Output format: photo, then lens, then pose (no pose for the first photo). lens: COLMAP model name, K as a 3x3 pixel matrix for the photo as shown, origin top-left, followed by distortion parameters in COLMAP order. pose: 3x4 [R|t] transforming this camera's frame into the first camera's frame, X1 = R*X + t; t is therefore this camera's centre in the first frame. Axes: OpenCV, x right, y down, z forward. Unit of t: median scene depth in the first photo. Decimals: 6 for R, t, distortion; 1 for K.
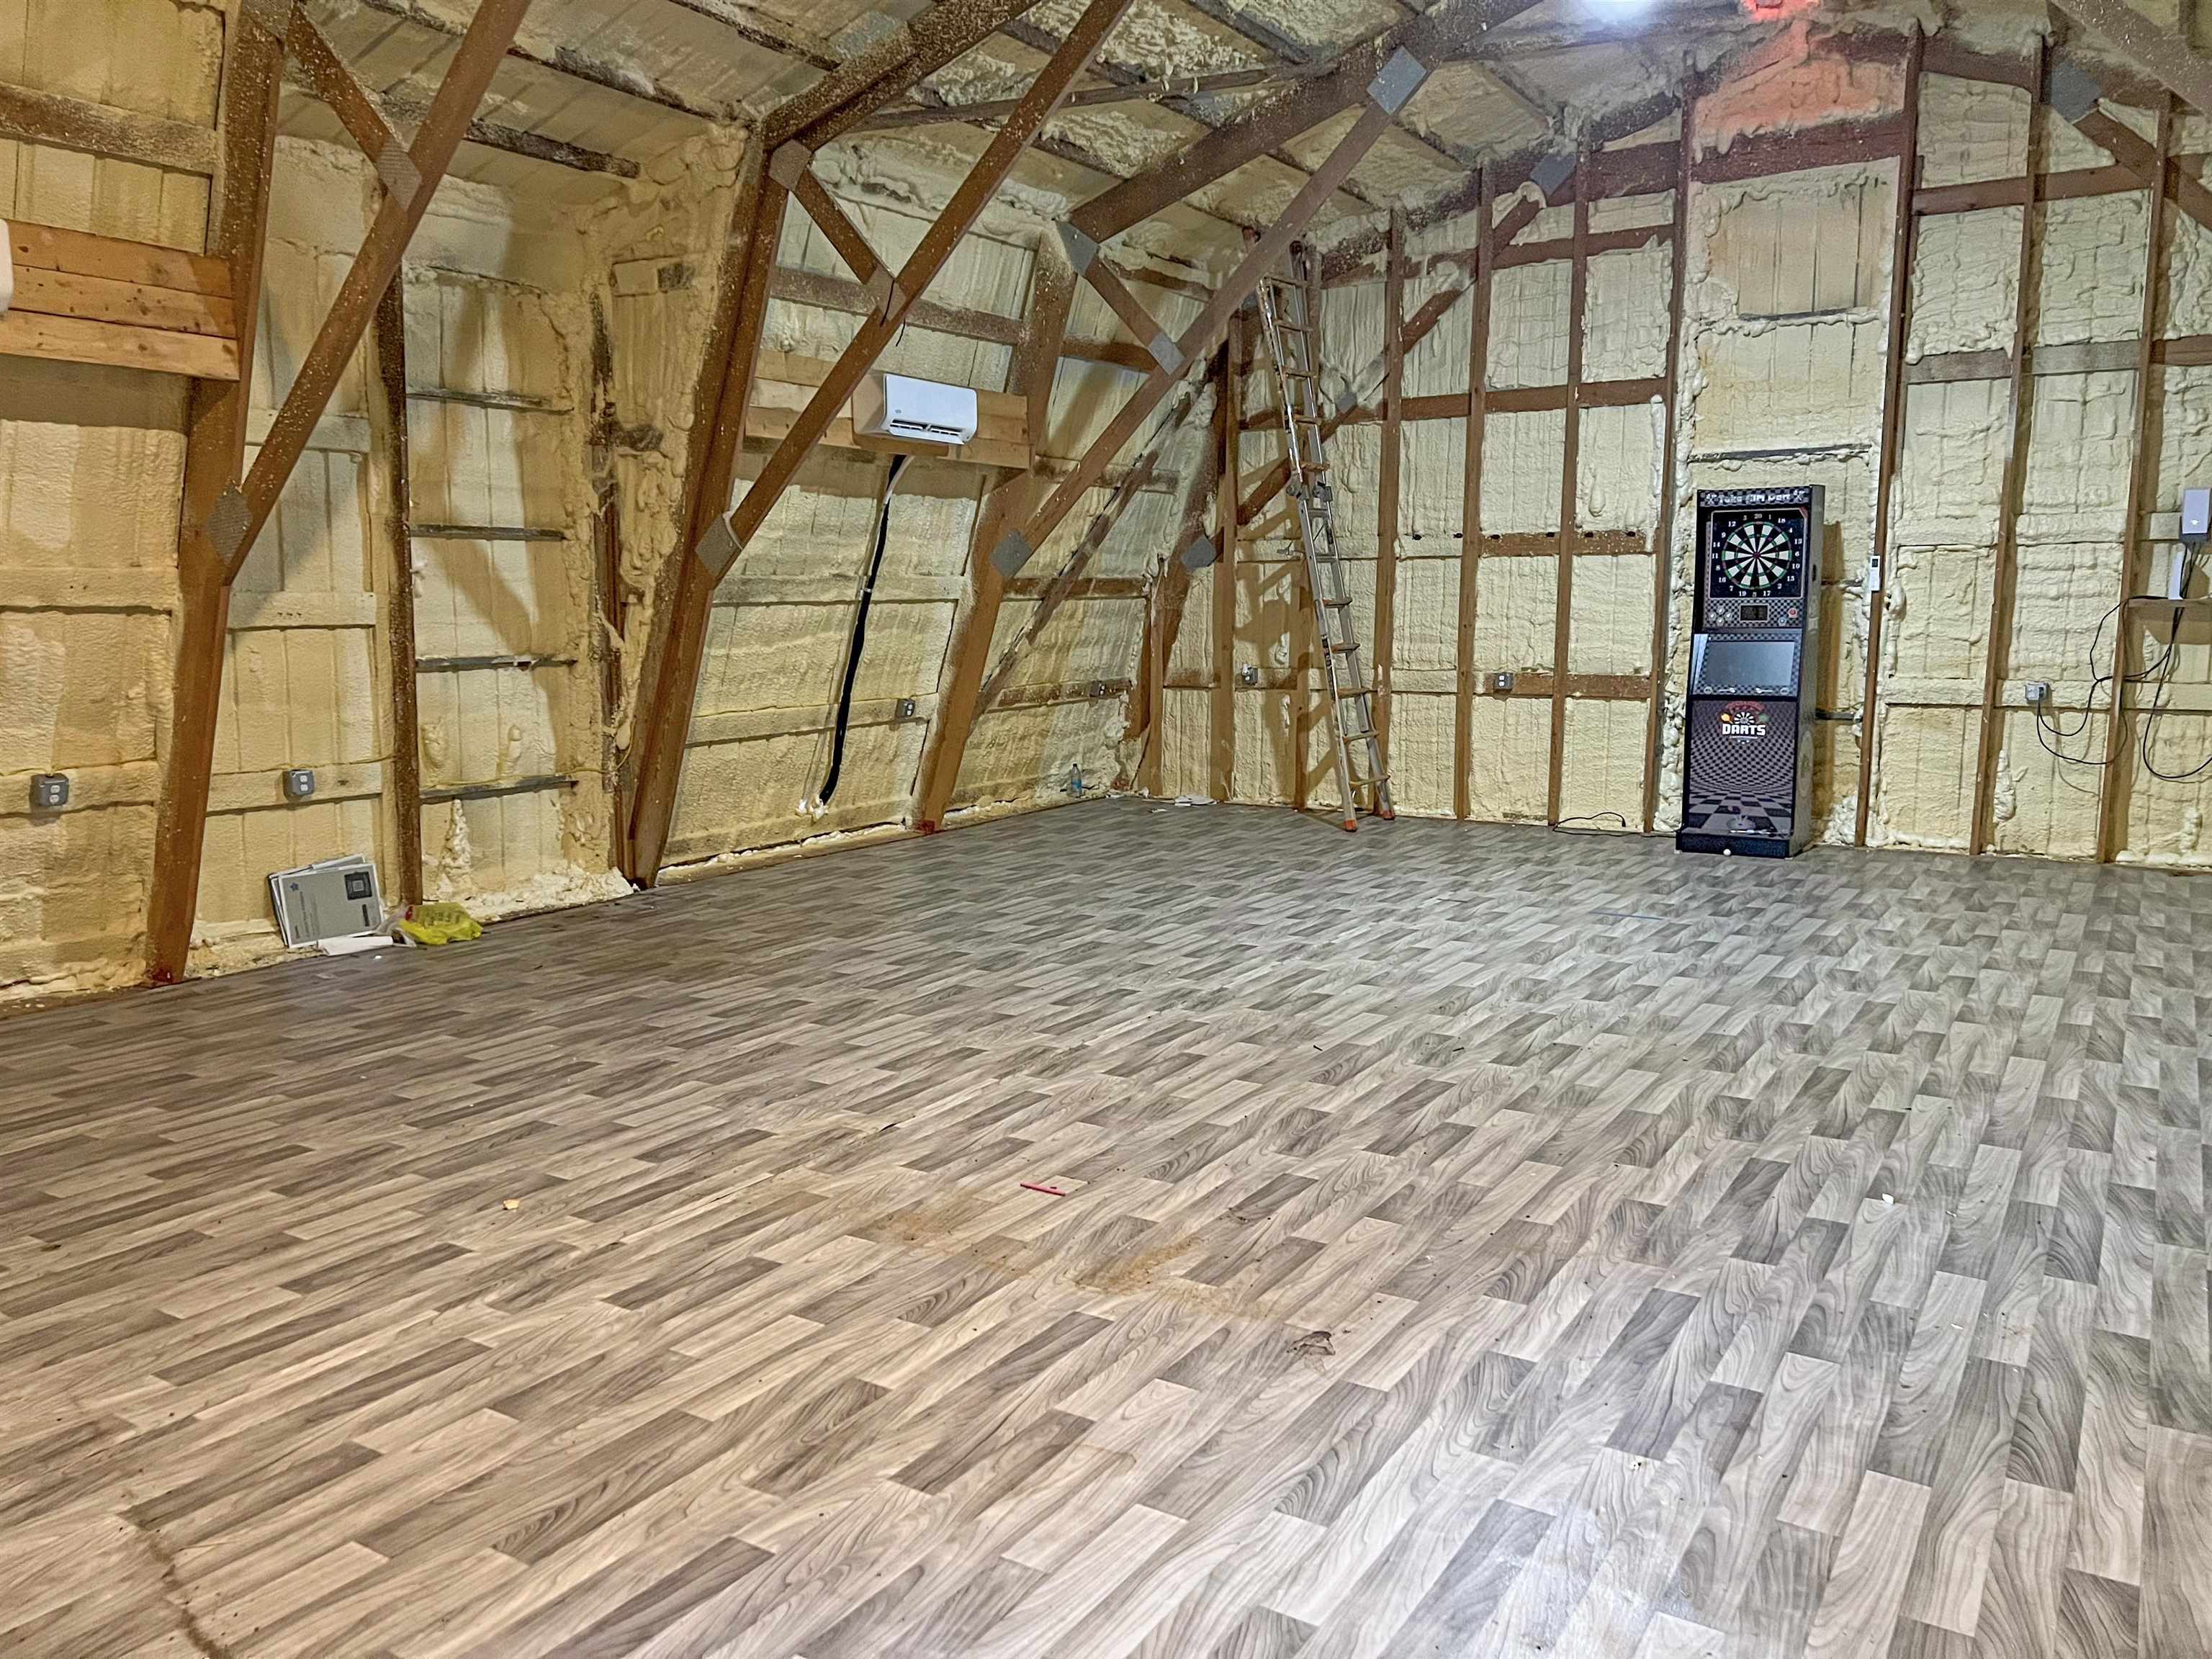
lens RADIAL K [[1658.1, 0, 1103.5], [0, 1658.1, 844.1], [0, 0, 1]] dist [0.070980, -0.082765]
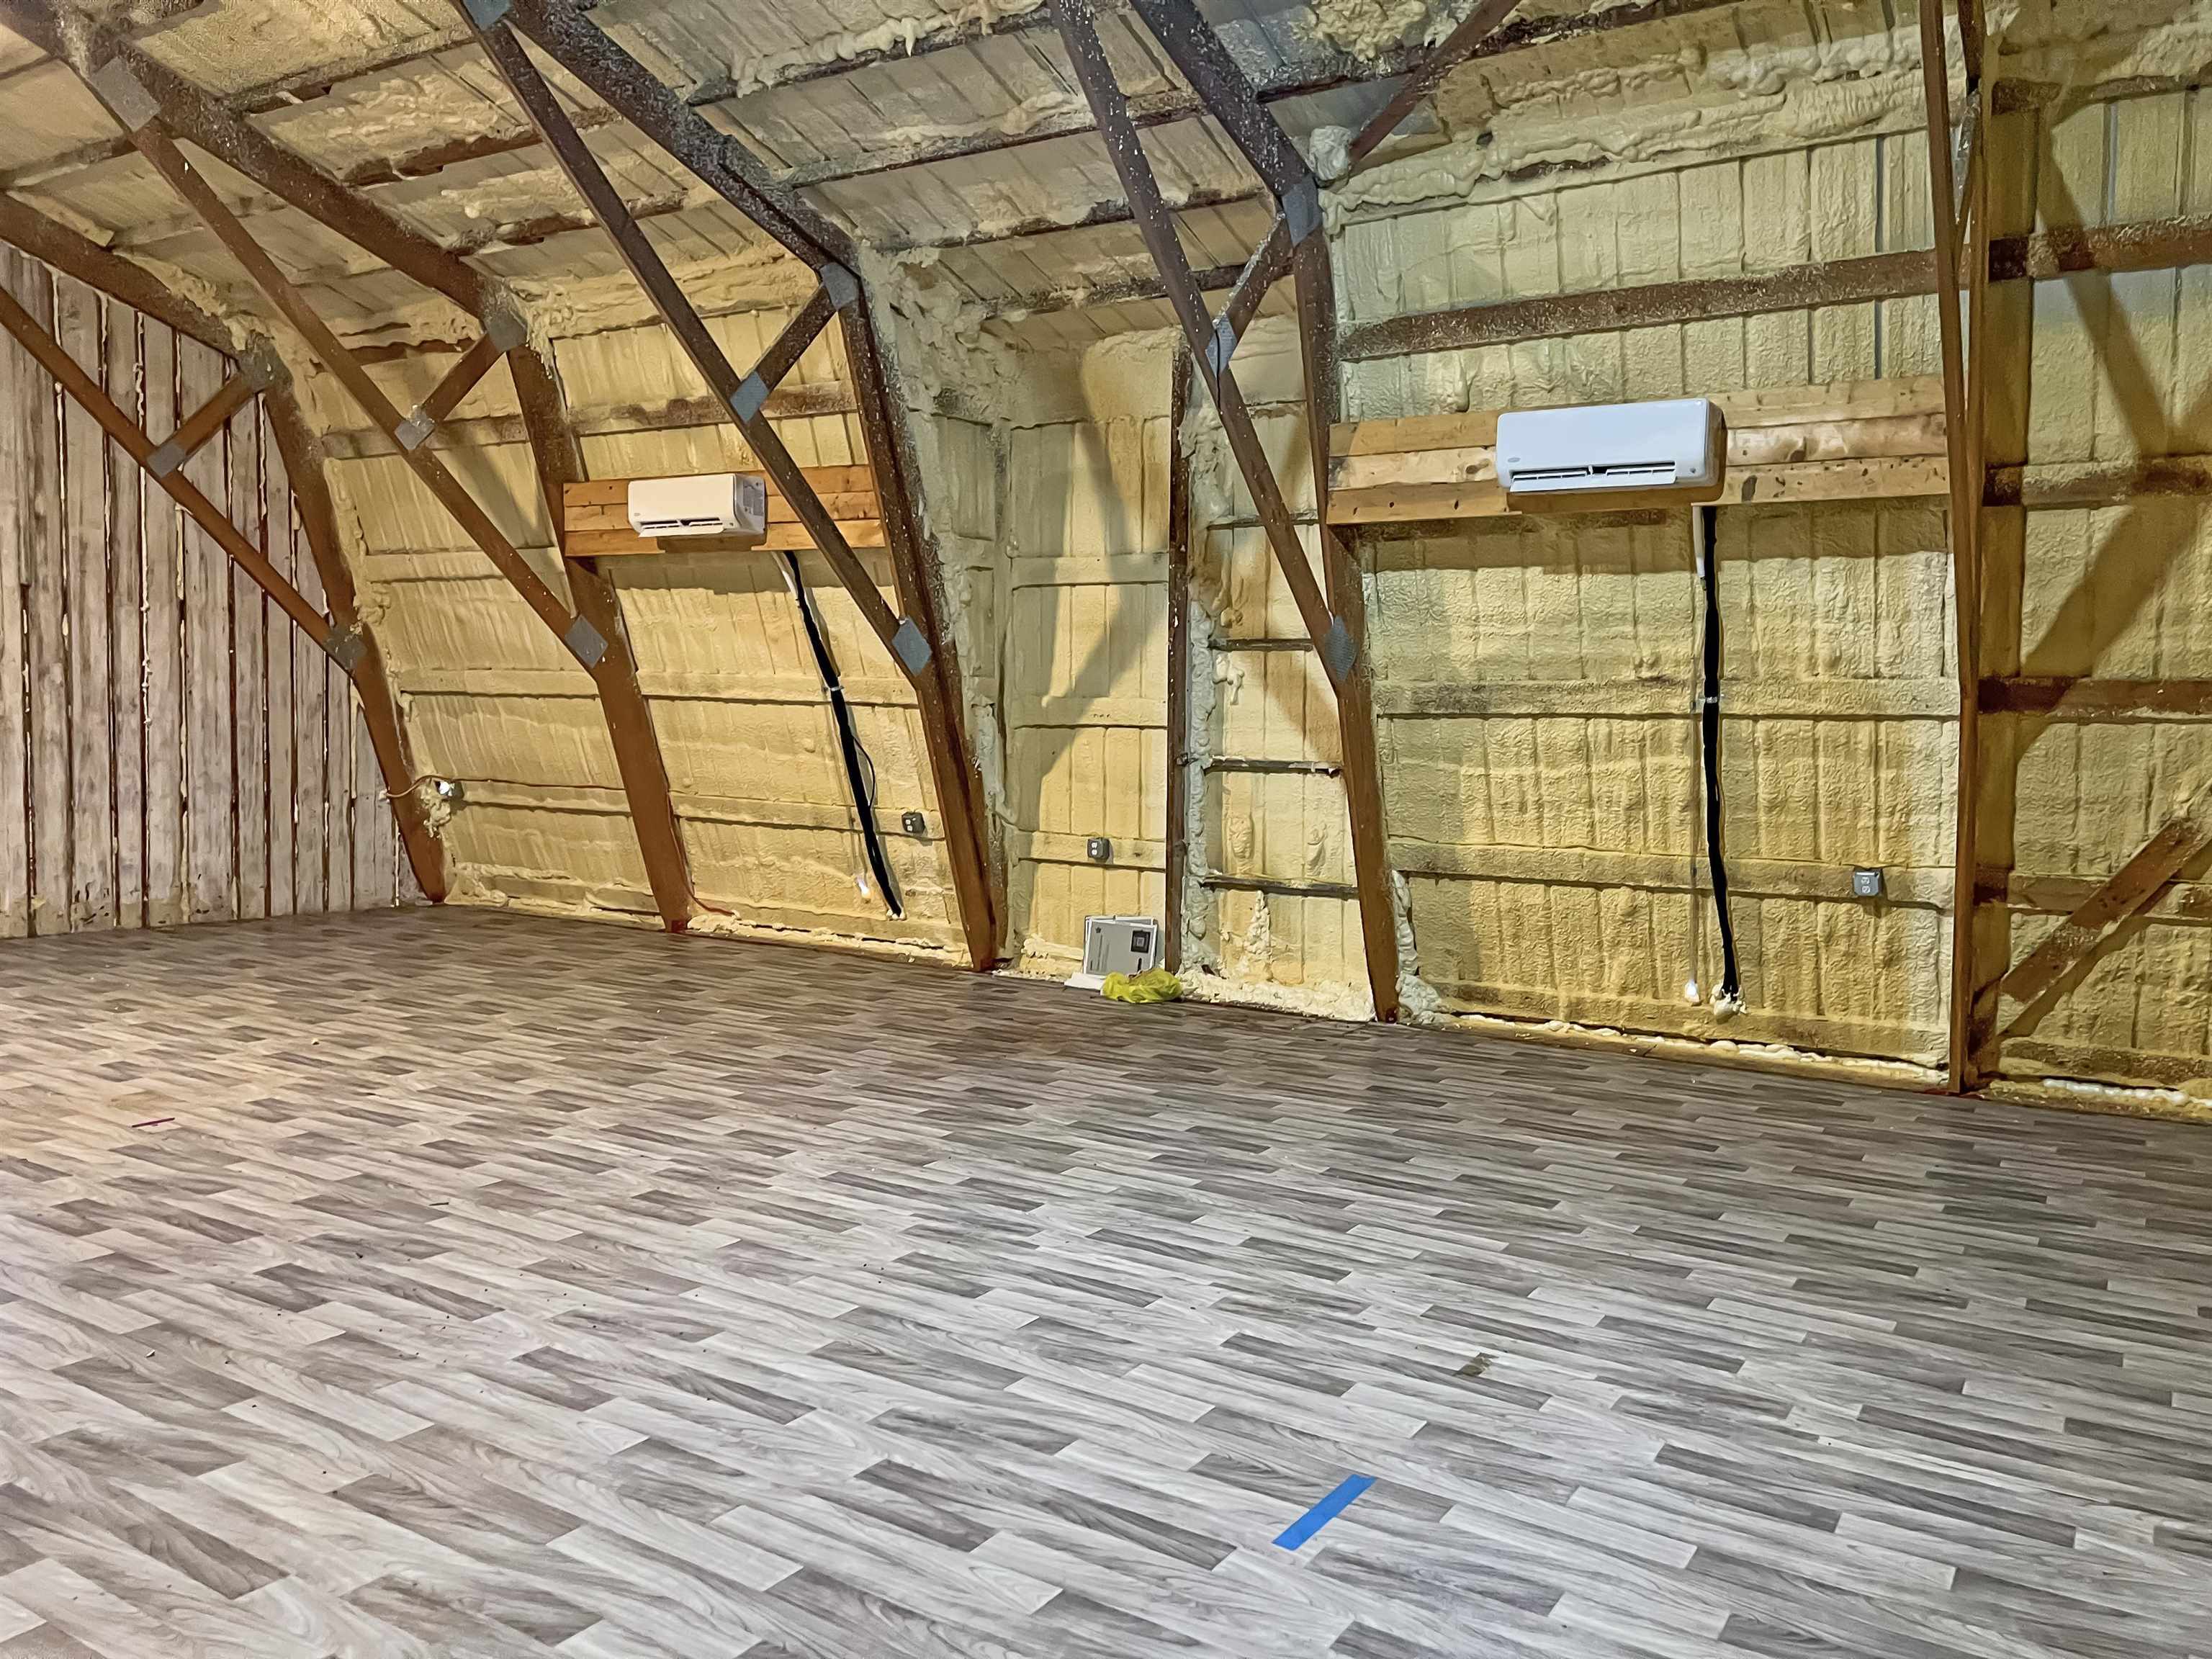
lens RADIAL K [[1658.1, 0, 1111.9], [0, 1658.1, 845.5], [0, 0, 1]] dist [0.070980, -0.082765]
pose [[-0.000180, 0.089782, -0.995961, 0.614734], [-0.163789, 0.982509, 0.088598, -0.122589], [0.986495, 0.163144, 0.014529, 0.811953]]
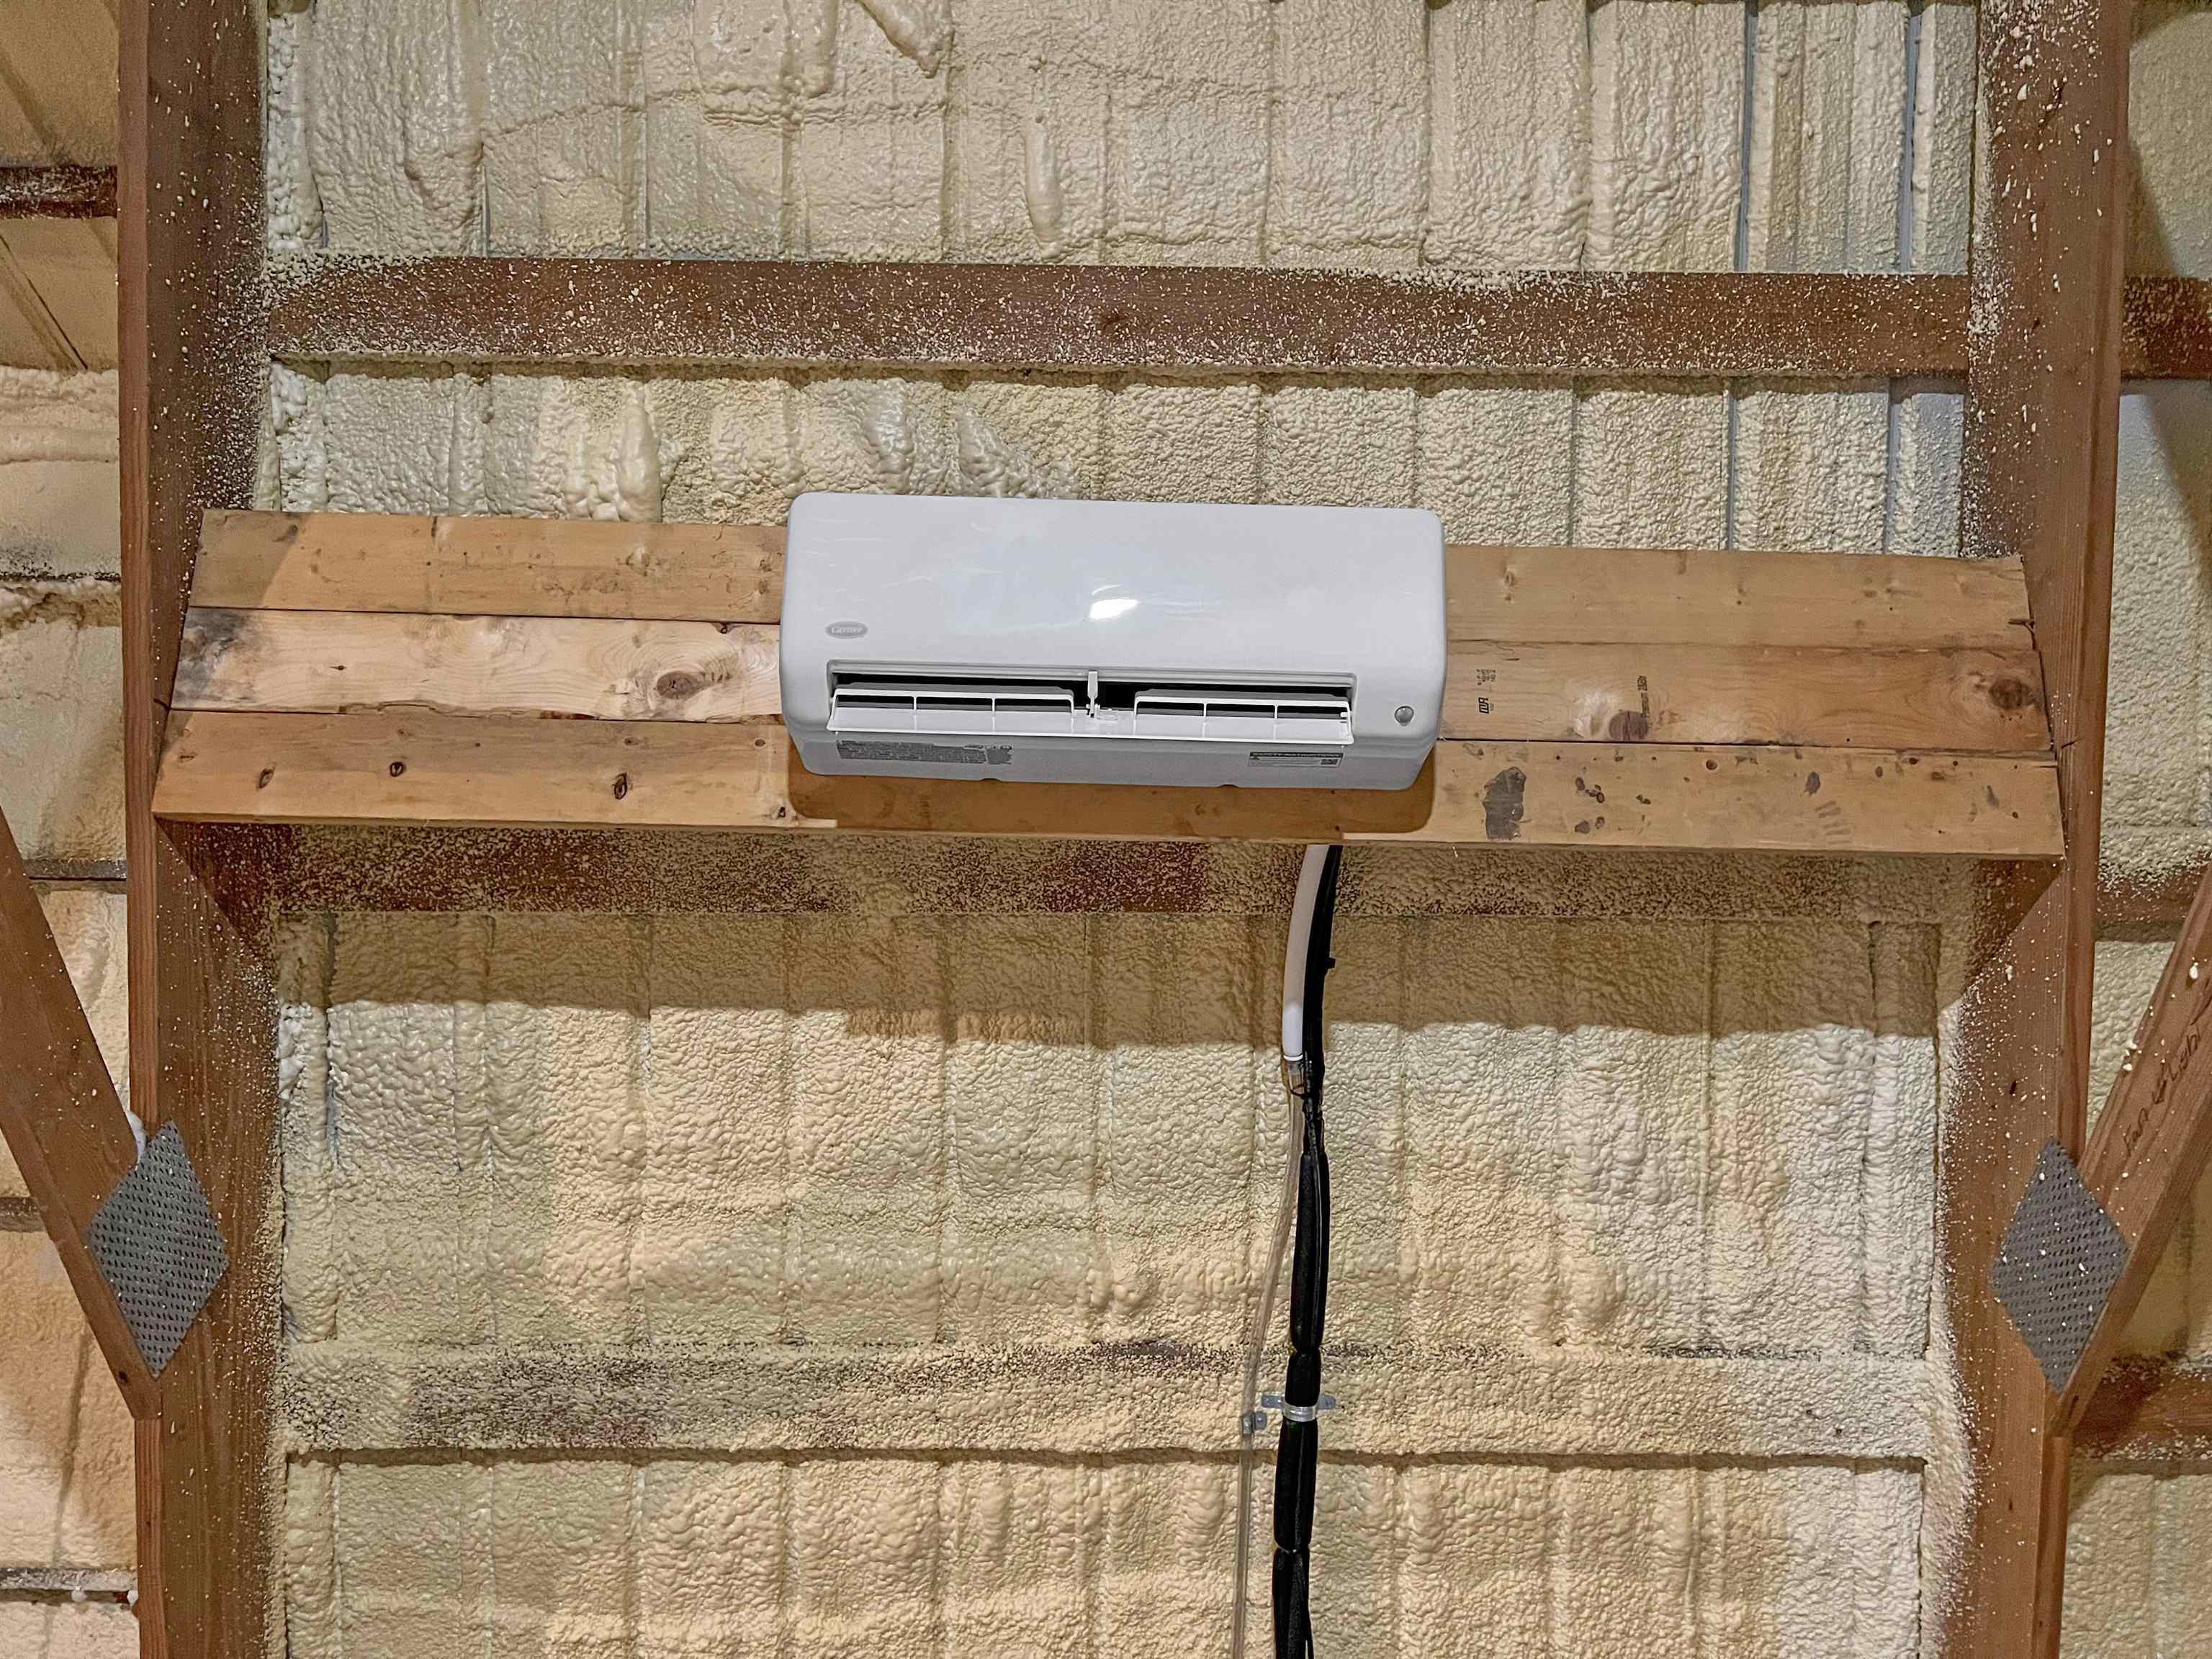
lens RADIAL K [[1658.1, 0, 1119.5], [0, 1658.1, 830.3], [0, 0, 1]] dist [0.070980, -0.082765]
pose [[0.541818, -0.203175, -0.815569, 0.072825], [-0.142253, 0.934177, -0.327227, -0.160239], [0.828370, 0.293314, 0.477252, 0.900085]]
